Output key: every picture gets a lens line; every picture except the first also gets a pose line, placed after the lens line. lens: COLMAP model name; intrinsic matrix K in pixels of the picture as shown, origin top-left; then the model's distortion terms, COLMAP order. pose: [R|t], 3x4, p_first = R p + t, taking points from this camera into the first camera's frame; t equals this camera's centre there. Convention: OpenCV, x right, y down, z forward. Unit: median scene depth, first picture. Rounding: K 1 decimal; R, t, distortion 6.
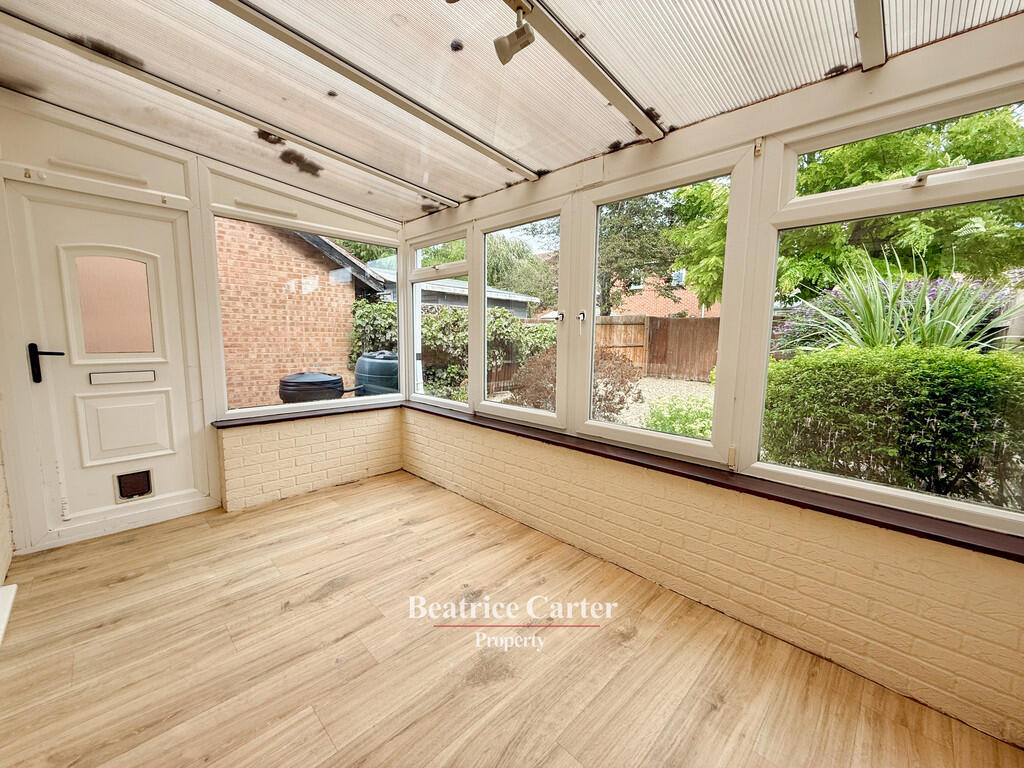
lens RADIAL K [[407.9, 0, 512.0], [0, 407.9, 384.0], [0, 0, 1]] dist [-0.007599, 0.000194]
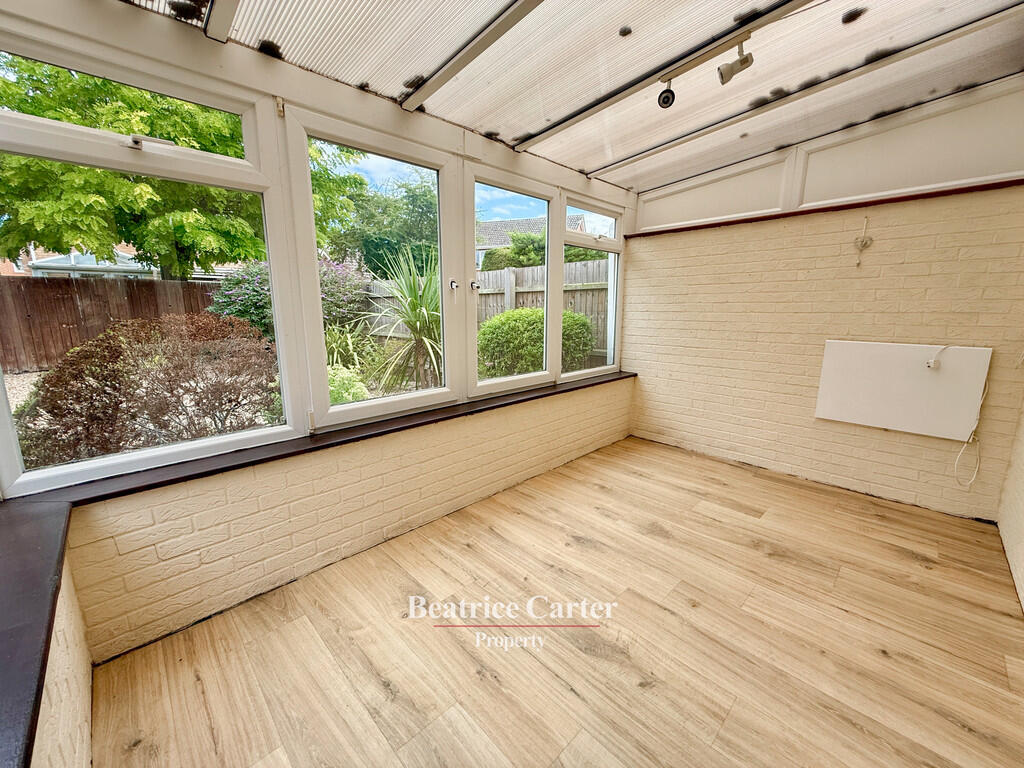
lens RADIAL K [[412.0, 0, 512.1], [0, 412.0, 380.4], [0, 0, 1]] dist [0.001519, -0.000069]
pose [[0.013846, -0.194054, 0.980893, -1.012868], [0.118410, 0.974403, 0.191099, -0.131604], [-0.992868, 0.113501, 0.036470, 0.988924]]
